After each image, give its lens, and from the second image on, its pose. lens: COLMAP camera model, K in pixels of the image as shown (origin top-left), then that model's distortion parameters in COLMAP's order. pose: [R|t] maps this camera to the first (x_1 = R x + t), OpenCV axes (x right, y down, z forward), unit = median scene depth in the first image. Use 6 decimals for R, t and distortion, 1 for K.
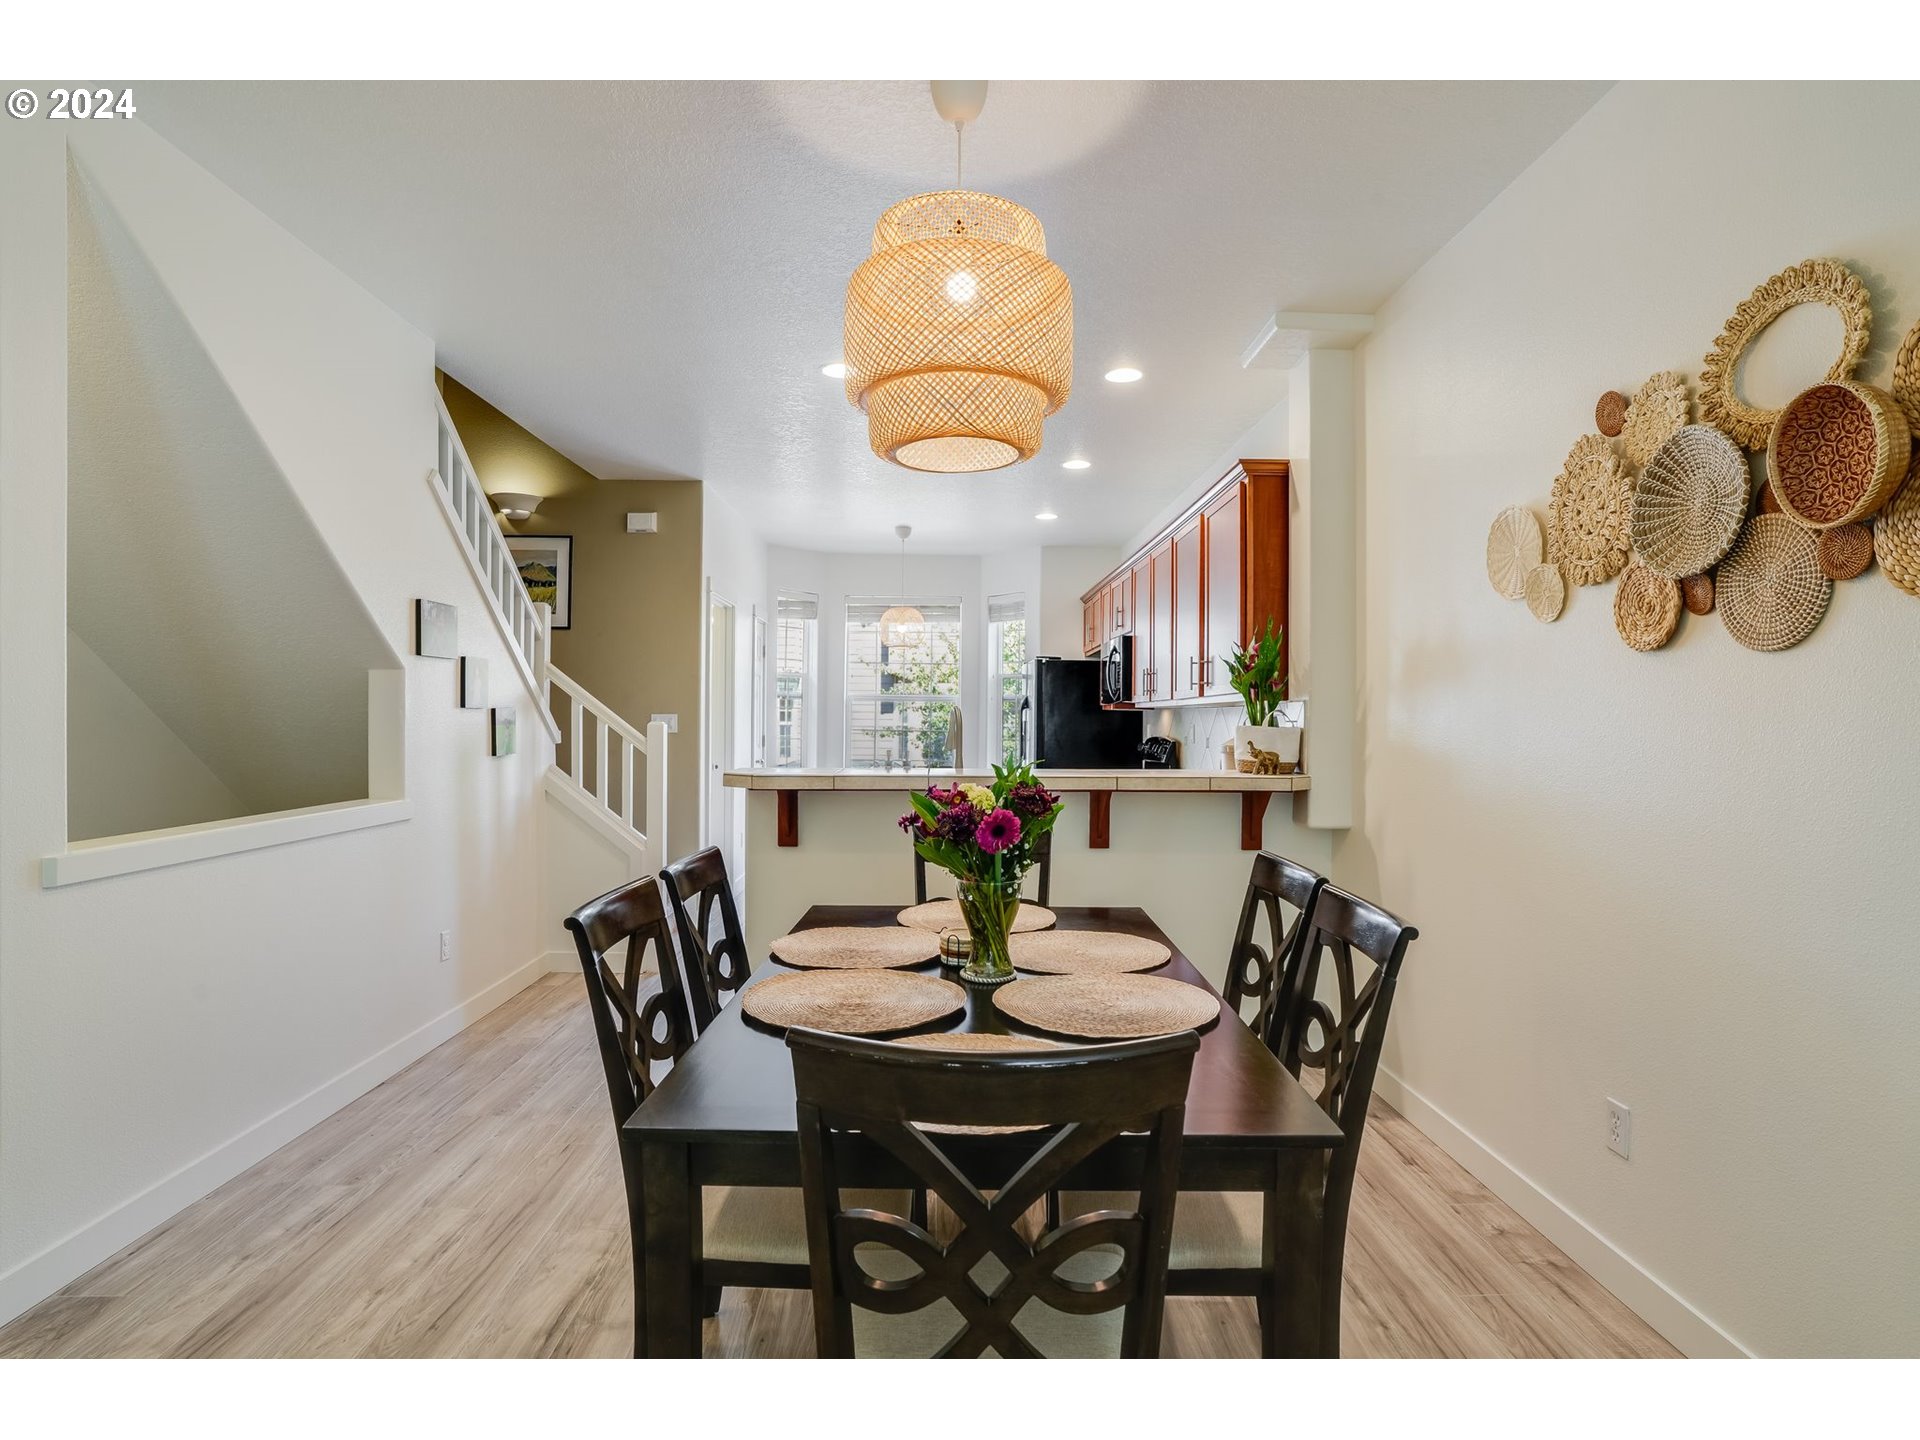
lens RADIAL K [[994.3, 0, 963.6], [0, 994.3, 716.7], [0, 0, 1]] dist [-0.065796, 0.027791]
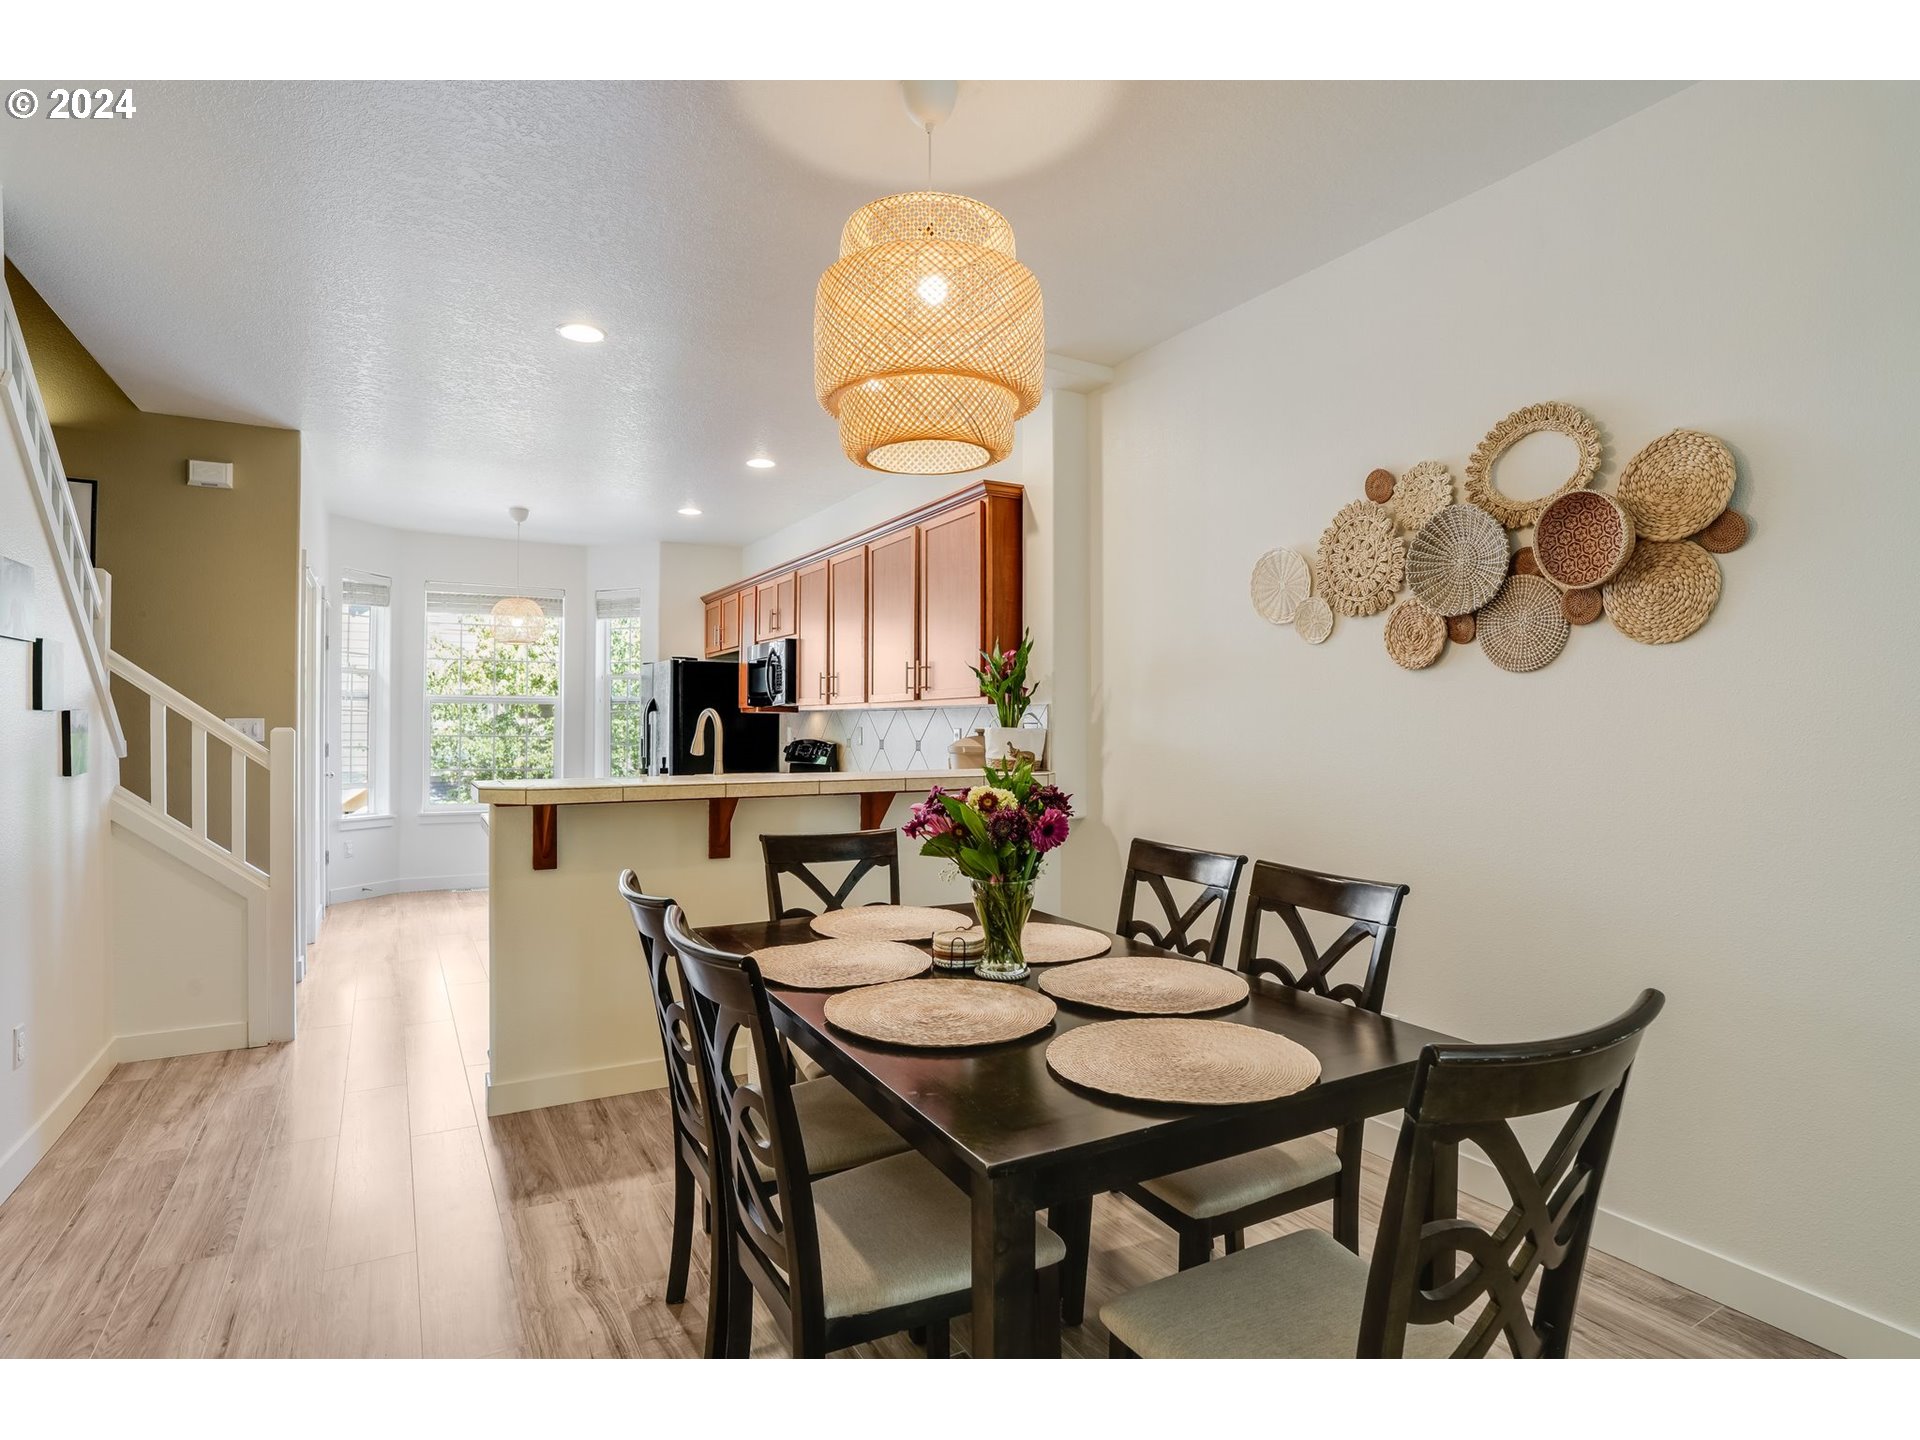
lens RADIAL K [[994.3, 0, 963.6], [0, 994.3, 716.7], [0, 0, 1]] dist [-0.065796, 0.027791]
pose [[0.877222, -0.001616, 0.480082, -0.341447], [0.002987, 0.999993, -0.002093, -0.000865], [-0.480075, 0.003270, 0.877221, 0.081947]]
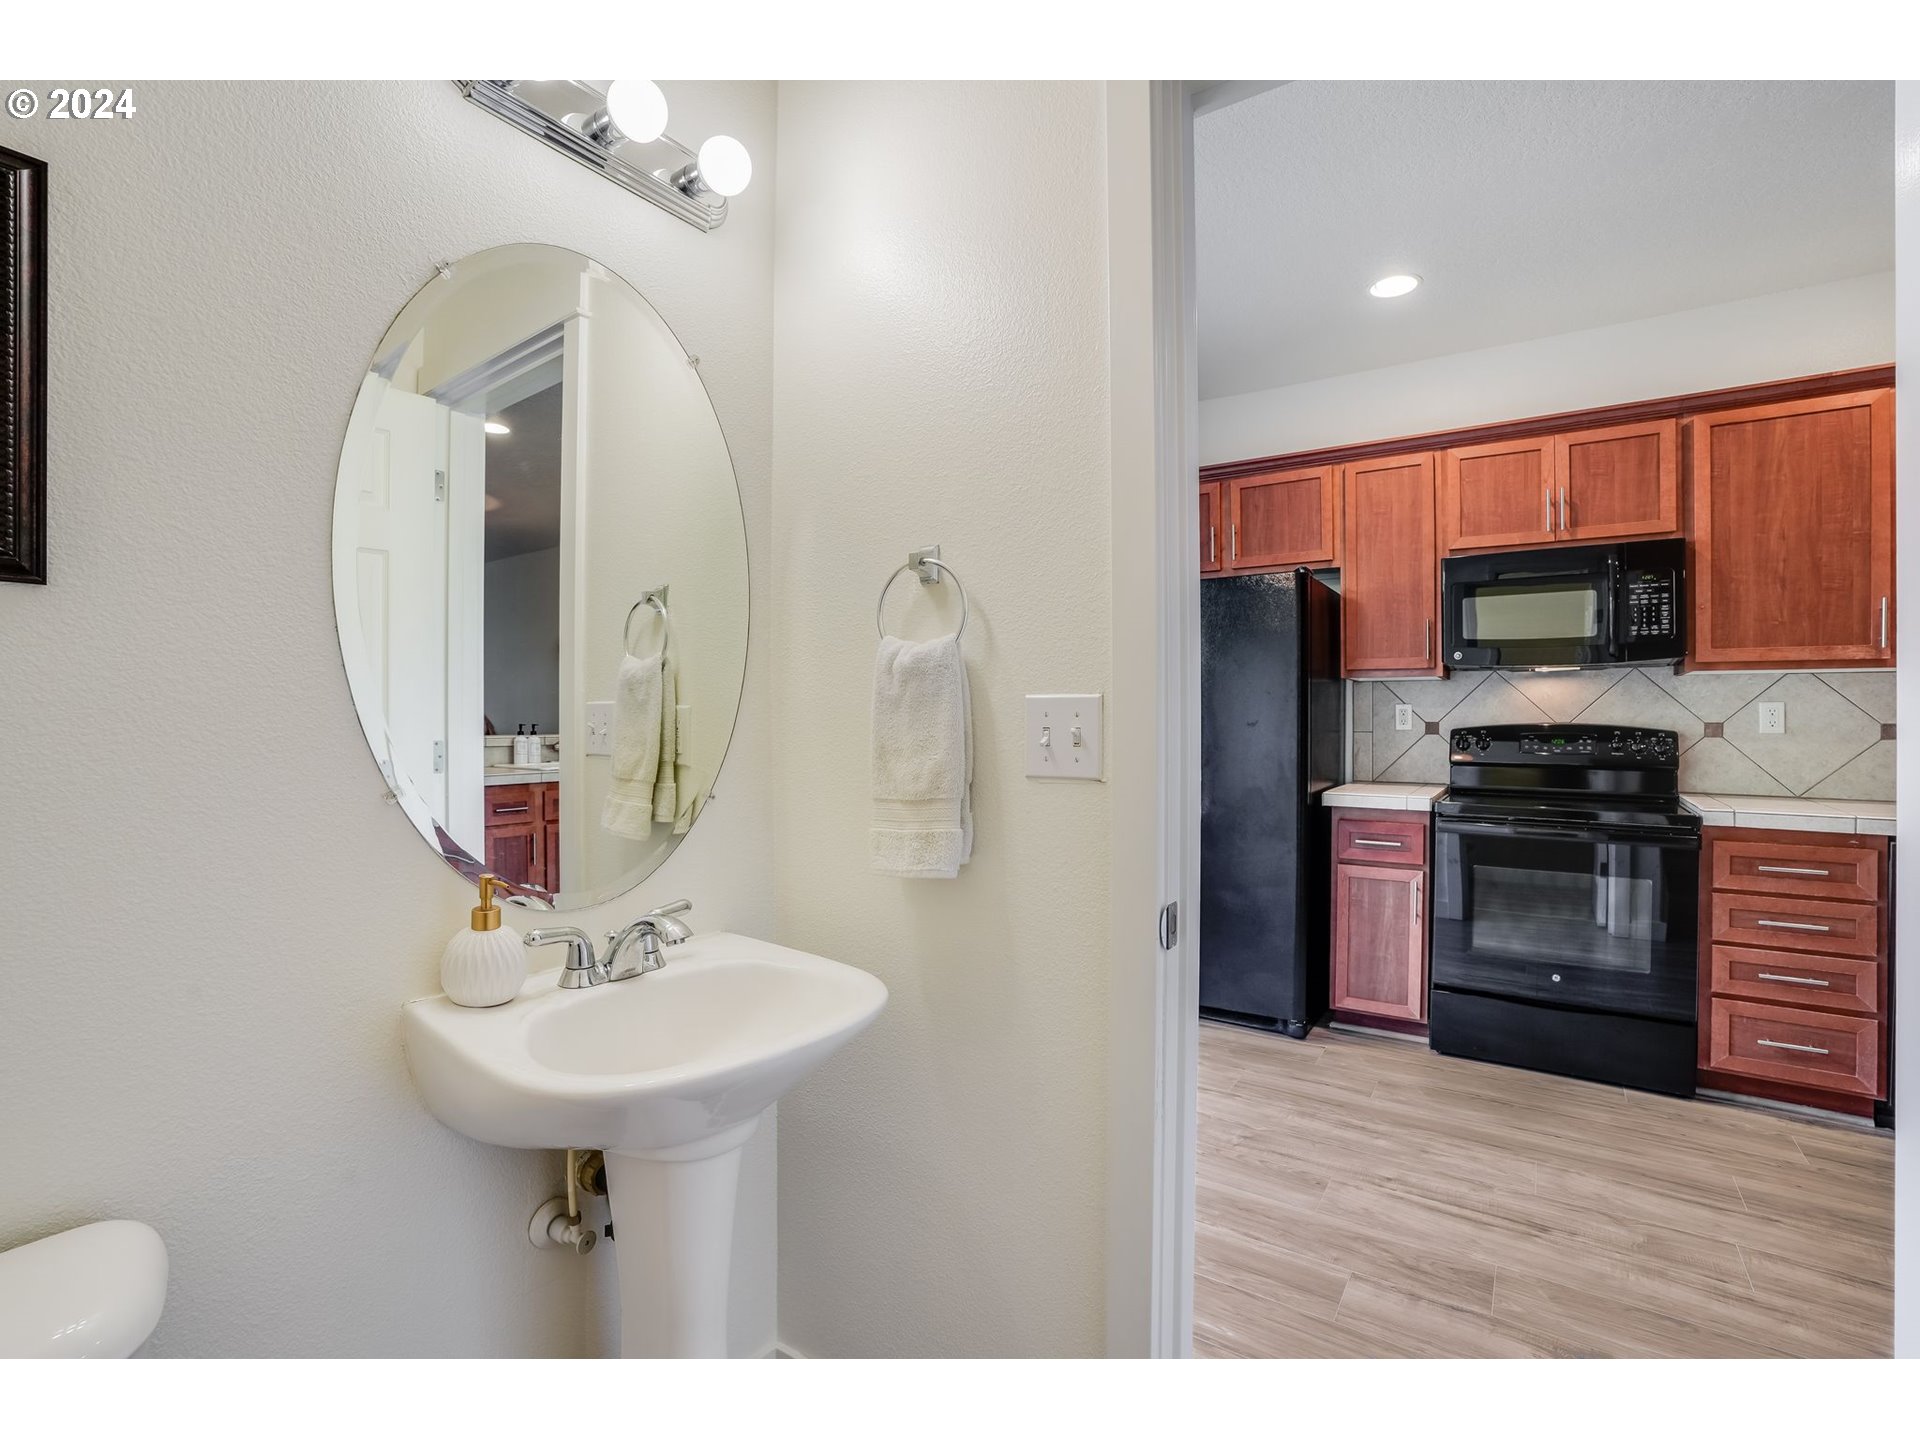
lens RADIAL K [[893.0, 0, 959.0], [0, 893.0, 717.9], [0, 0, 1]] dist [-0.065161, 0.027694]
pose [[0.585706, -0.008688, 0.810477, -0.958885], [0.000560, 0.999947, 0.010315, 0.023294], [-0.810523, -0.005588, 0.585679, 2.194150]]
